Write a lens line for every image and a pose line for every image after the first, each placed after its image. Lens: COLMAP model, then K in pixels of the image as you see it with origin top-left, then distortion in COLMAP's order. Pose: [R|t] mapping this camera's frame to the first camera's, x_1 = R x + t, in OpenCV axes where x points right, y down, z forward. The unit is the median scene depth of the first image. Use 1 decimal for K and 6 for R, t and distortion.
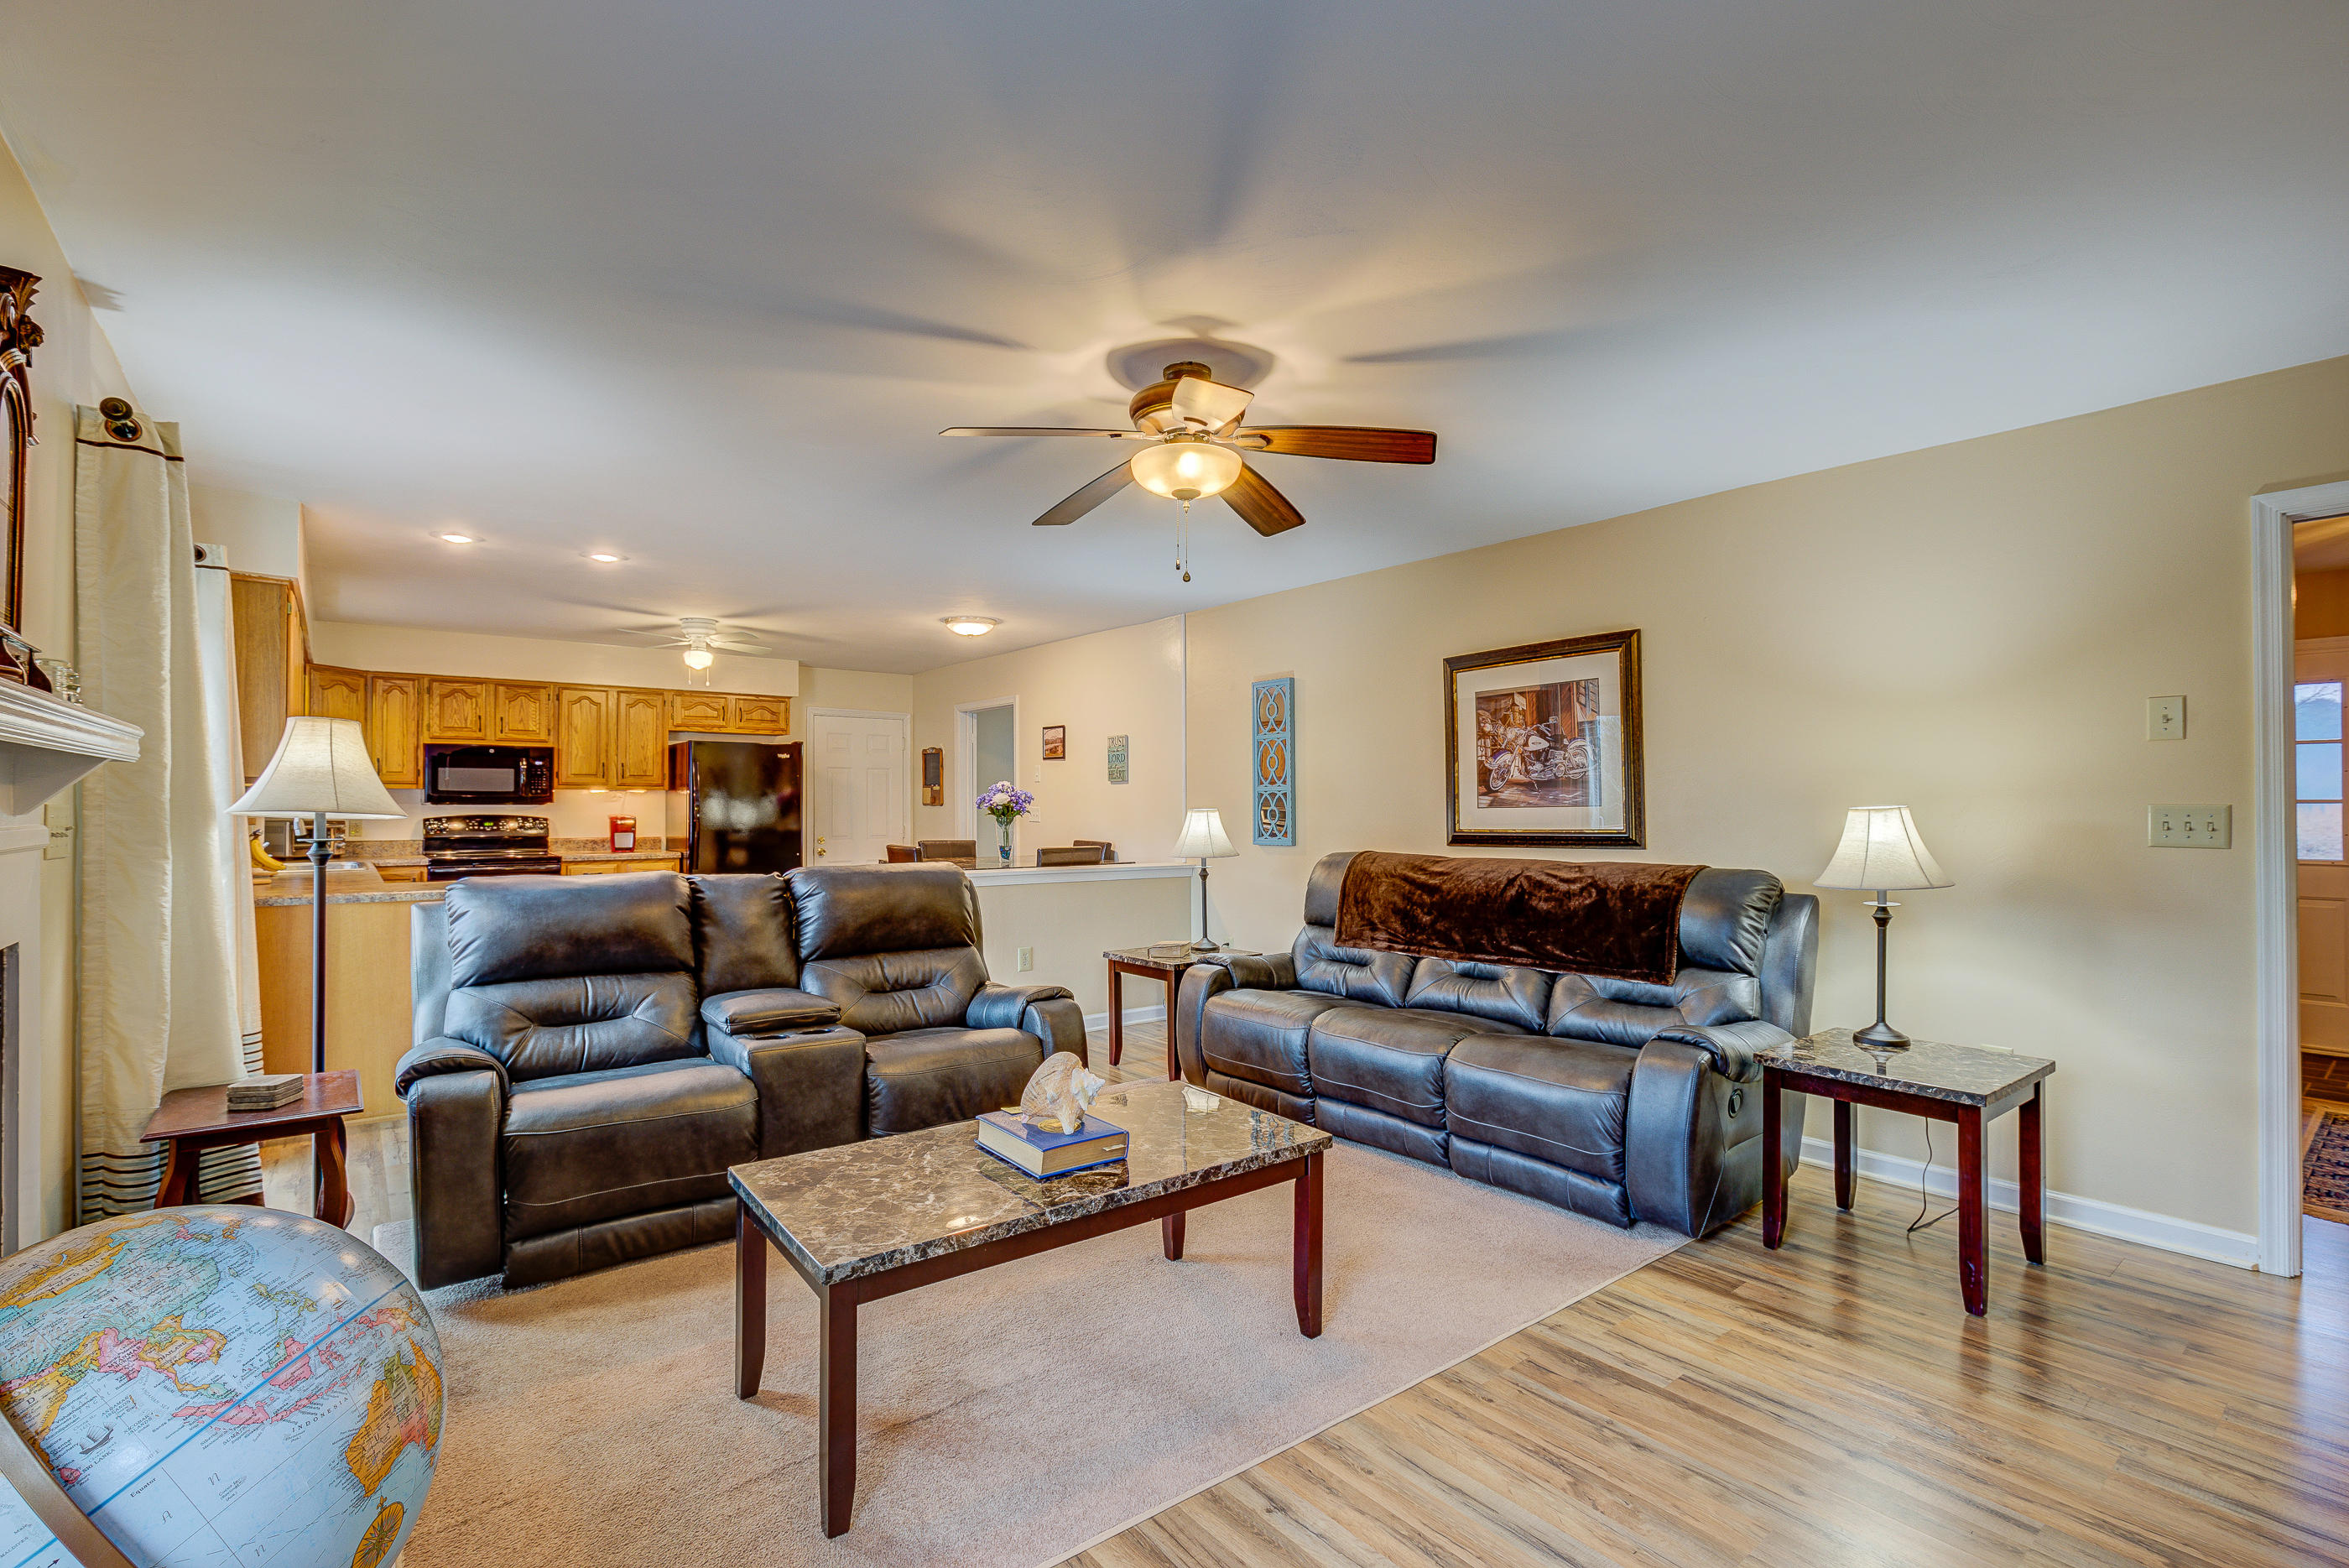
lens RADIAL K [[1040.7, 0, 1168.3], [0, 1040.7, 800.0], [0, 0, 1]] dist [-0.006042, -0.000009]
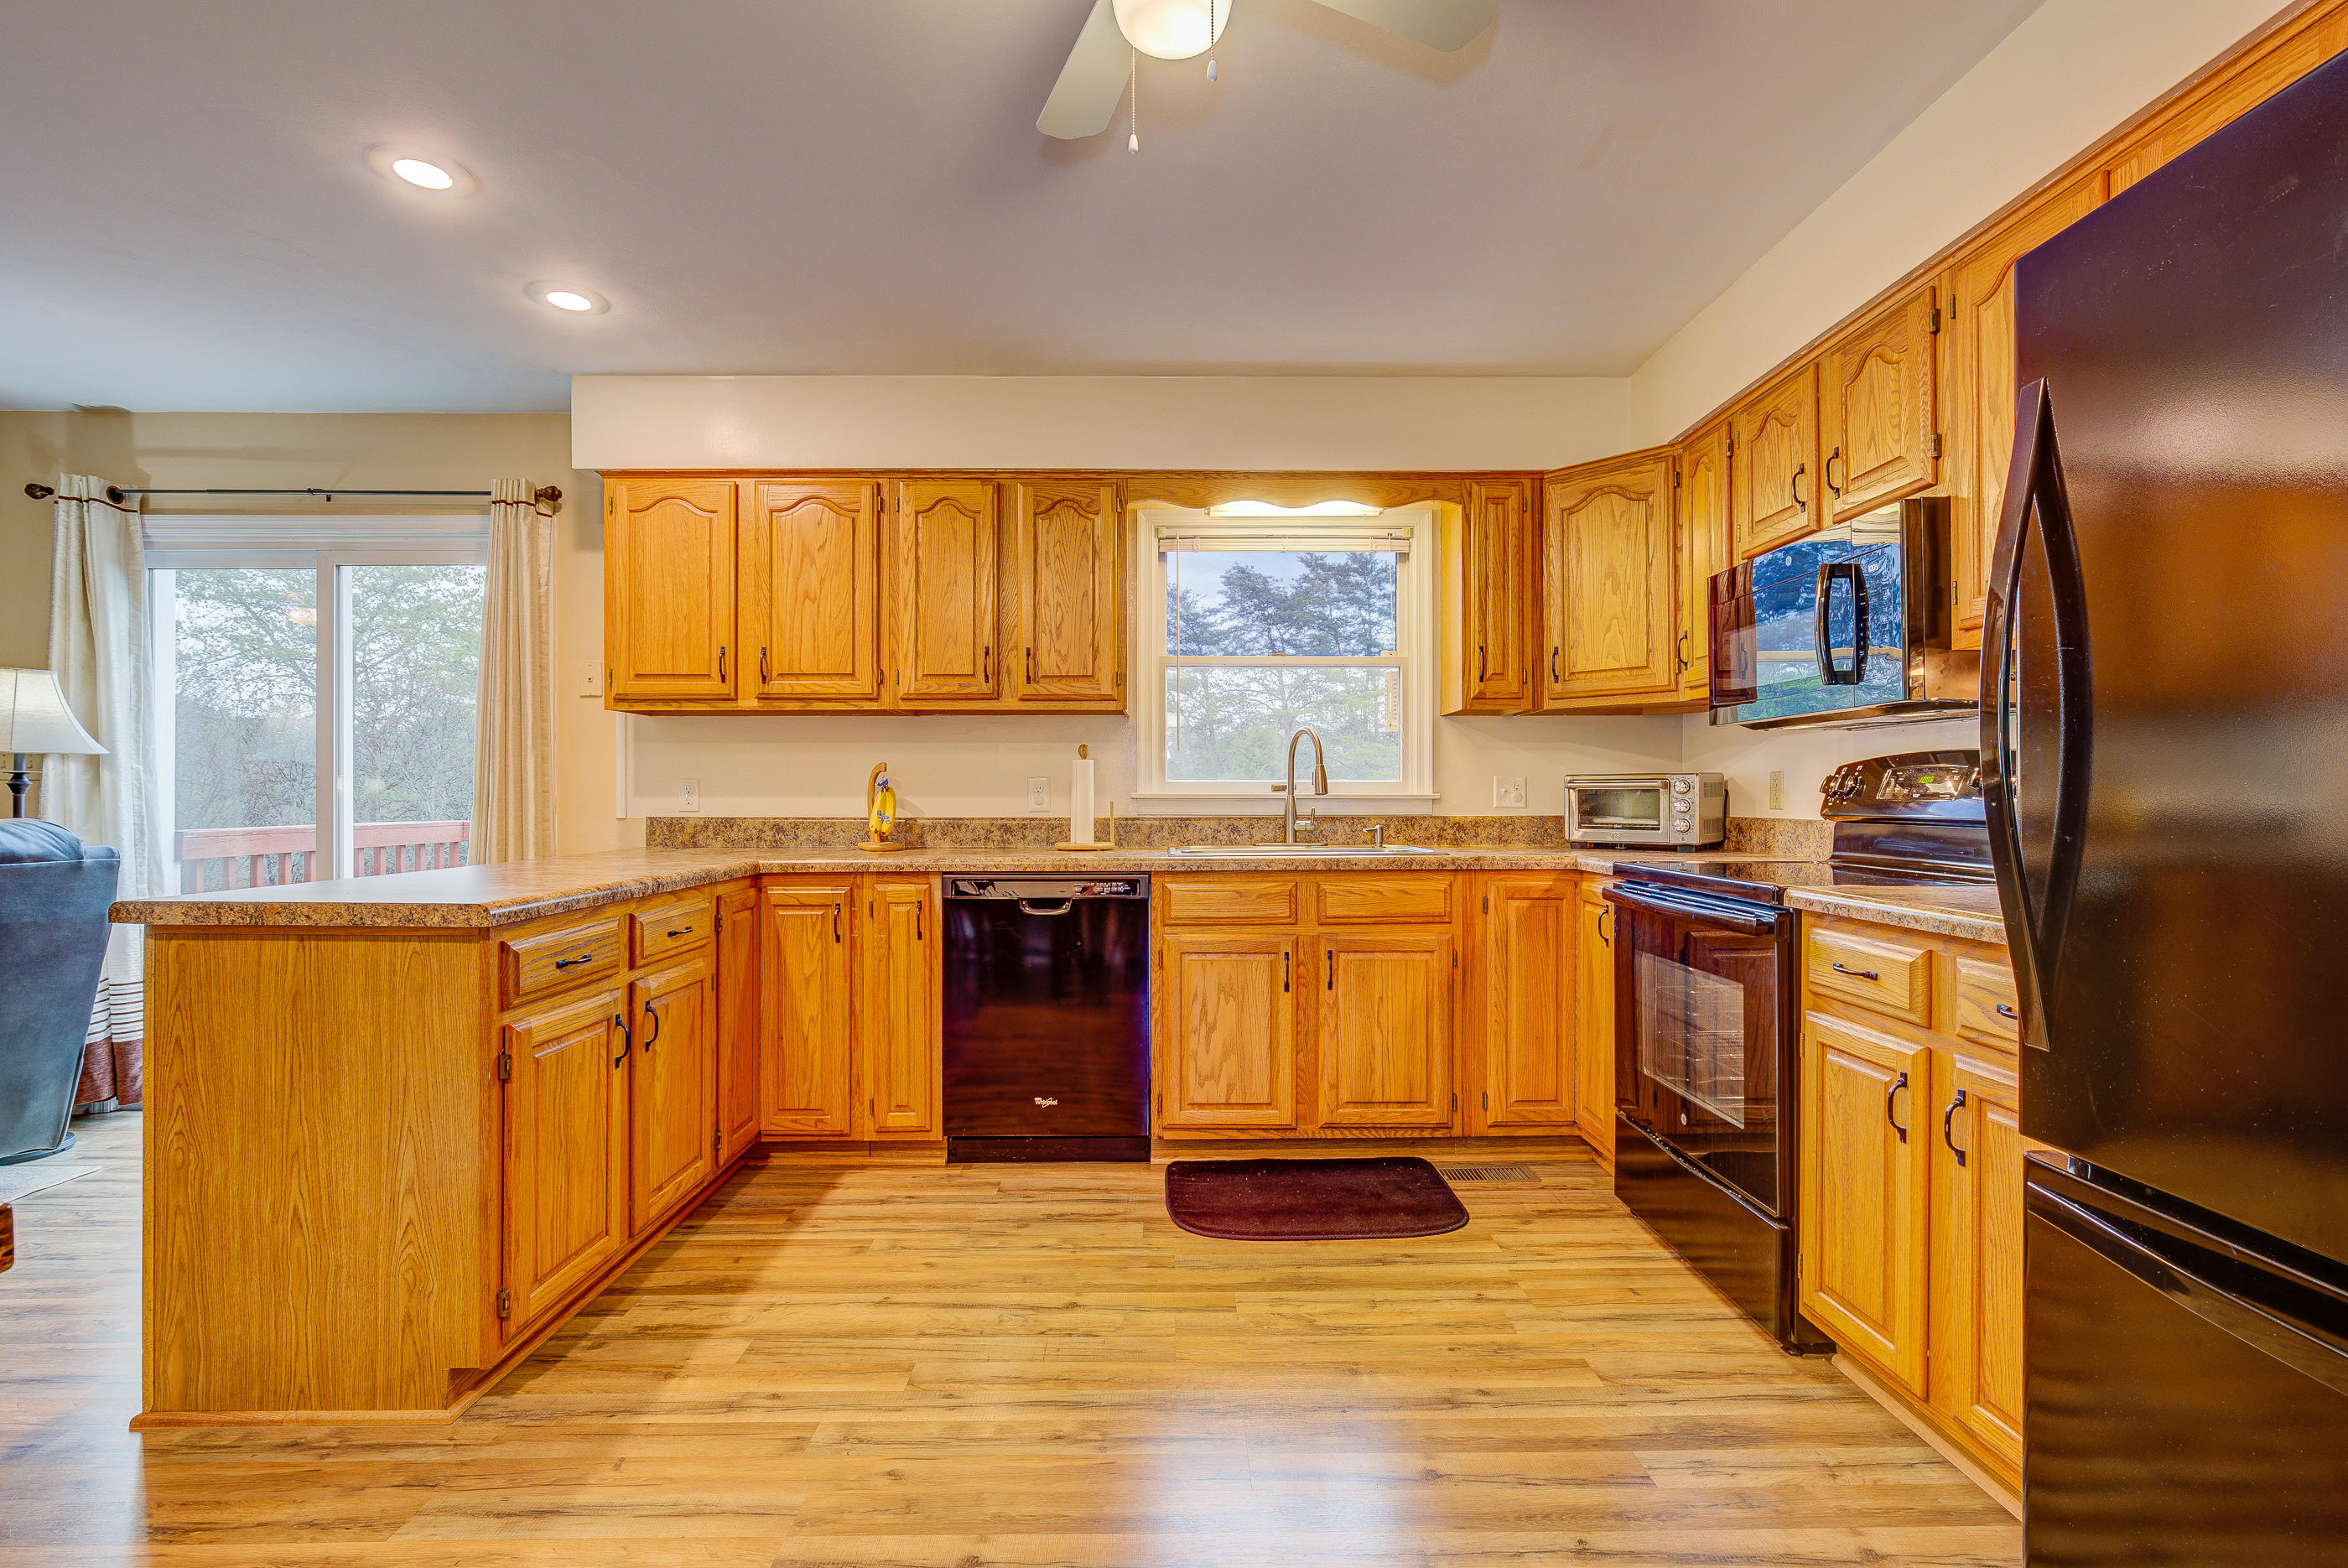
lens RADIAL K [[1064.2, 0, 1173.5], [0, 1064.2, 797.2], [0, 0, 1]] dist [-0.006194, 0.000543]
pose [[-0.610404, 0.000287, -0.792090, -0.277526], [0.005754, 0.999975, -0.004072, 0.031745], [0.792069, -0.007043, -0.610391, 1.135198]]
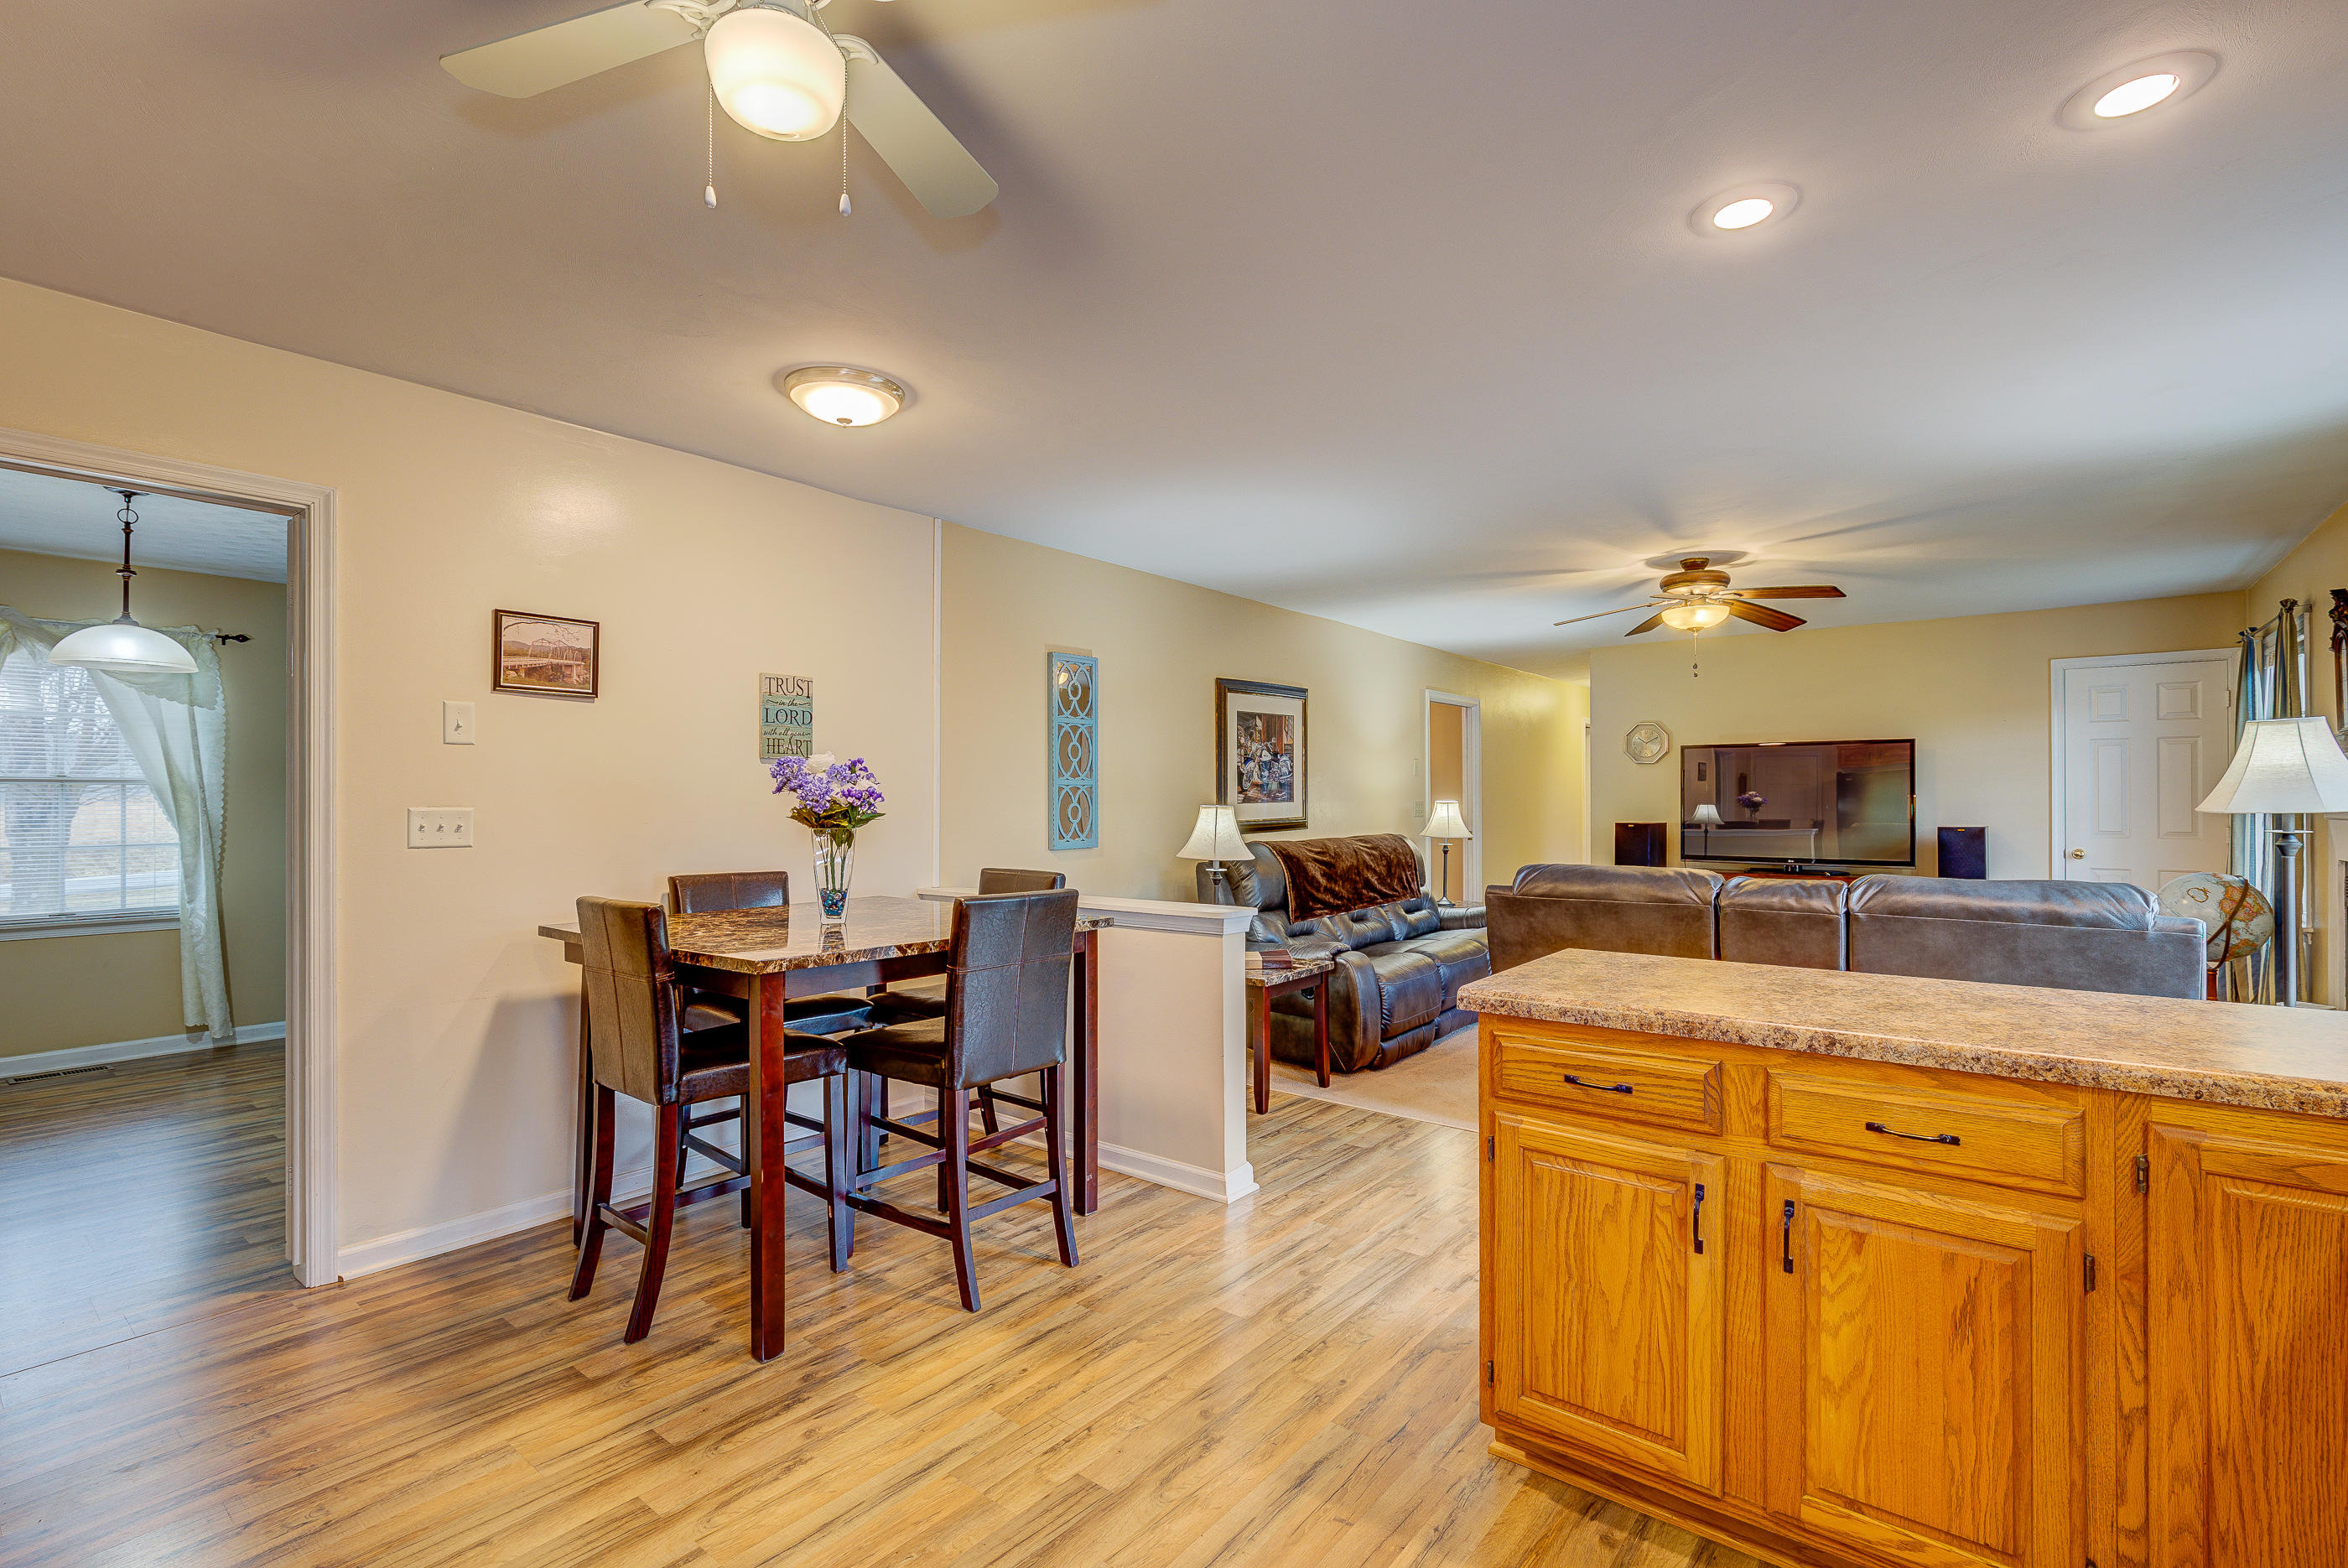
lens RADIAL K [[1064.2, 0, 1173.5], [0, 1064.2, 797.2], [0, 0, 1]] dist [-0.006194, 0.000543]
pose [[-0.223462, 0.002842, 0.974709, -0.670013], [-0.003843, 0.999985, -0.003797, 0.003863], [-0.974705, -0.004594, -0.223447, 0.971378]]
